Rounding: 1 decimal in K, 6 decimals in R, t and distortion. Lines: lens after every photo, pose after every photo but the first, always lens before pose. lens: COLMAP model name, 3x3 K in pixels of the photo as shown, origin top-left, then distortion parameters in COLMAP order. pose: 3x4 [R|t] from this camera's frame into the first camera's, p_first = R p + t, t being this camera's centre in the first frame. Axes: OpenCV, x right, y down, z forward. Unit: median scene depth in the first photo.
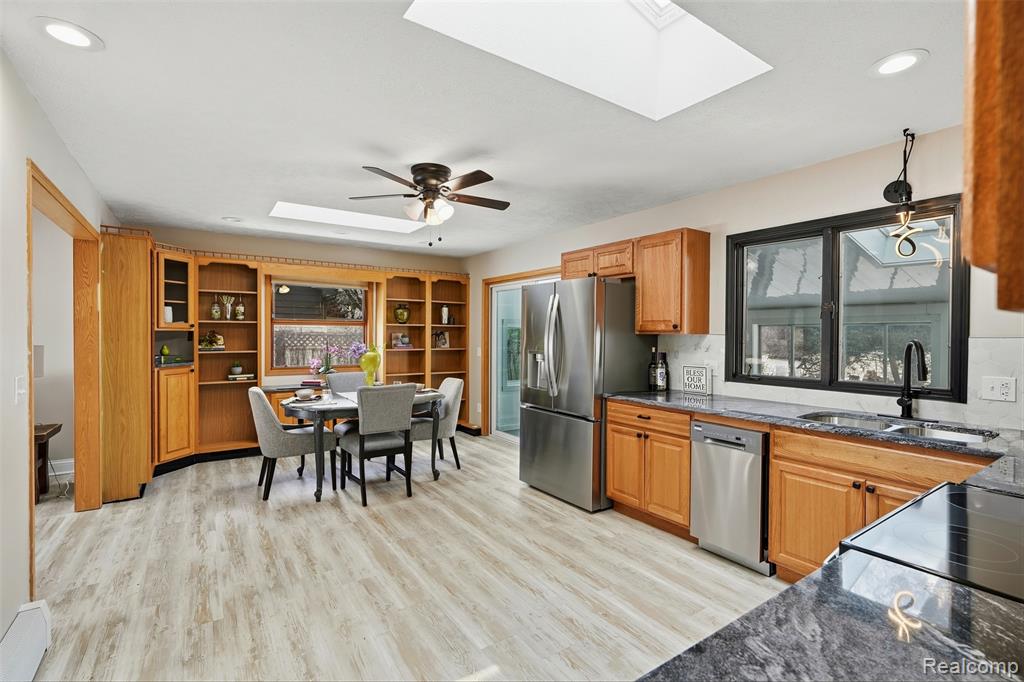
lens RADIAL K [[476.2, 0, 511.4], [0, 476.2, 337.0], [0, 0, 1]] dist [-0.010547, 0.001053]
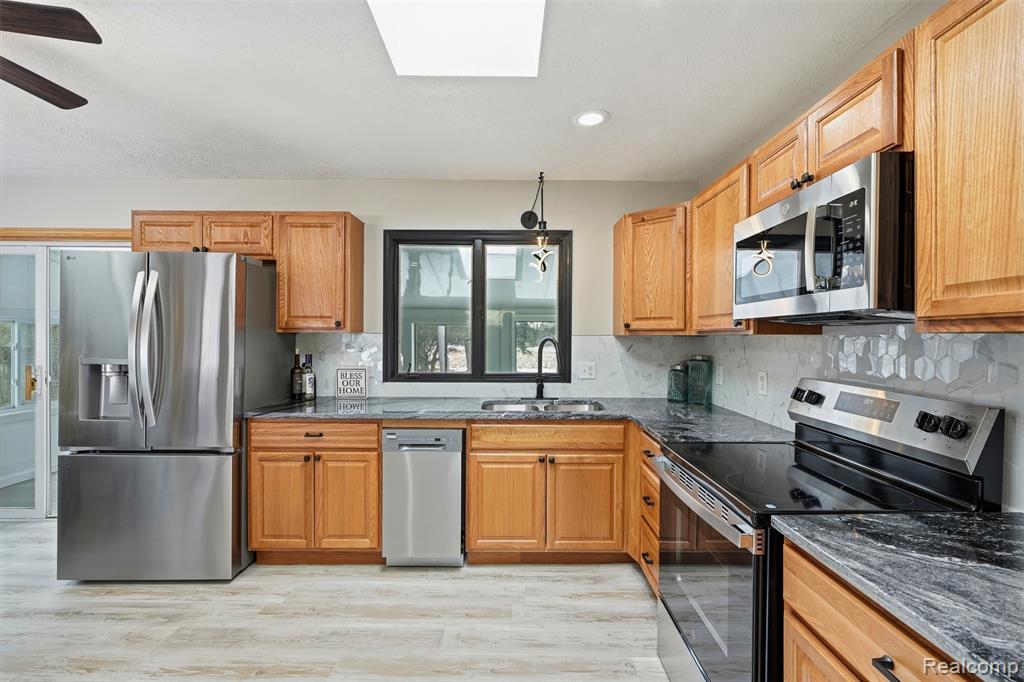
lens RADIAL K [[459.6, 0, 515.7], [0, 459.6, 337.1], [0, 0, 1]] dist [-0.012194, 0.004619]
pose [[0.551889, -0.006065, 0.833896, -0.187776], [0.003675, 0.999982, 0.004840, -0.000979], [-0.833910, 0.000394, 0.551901, 0.291291]]
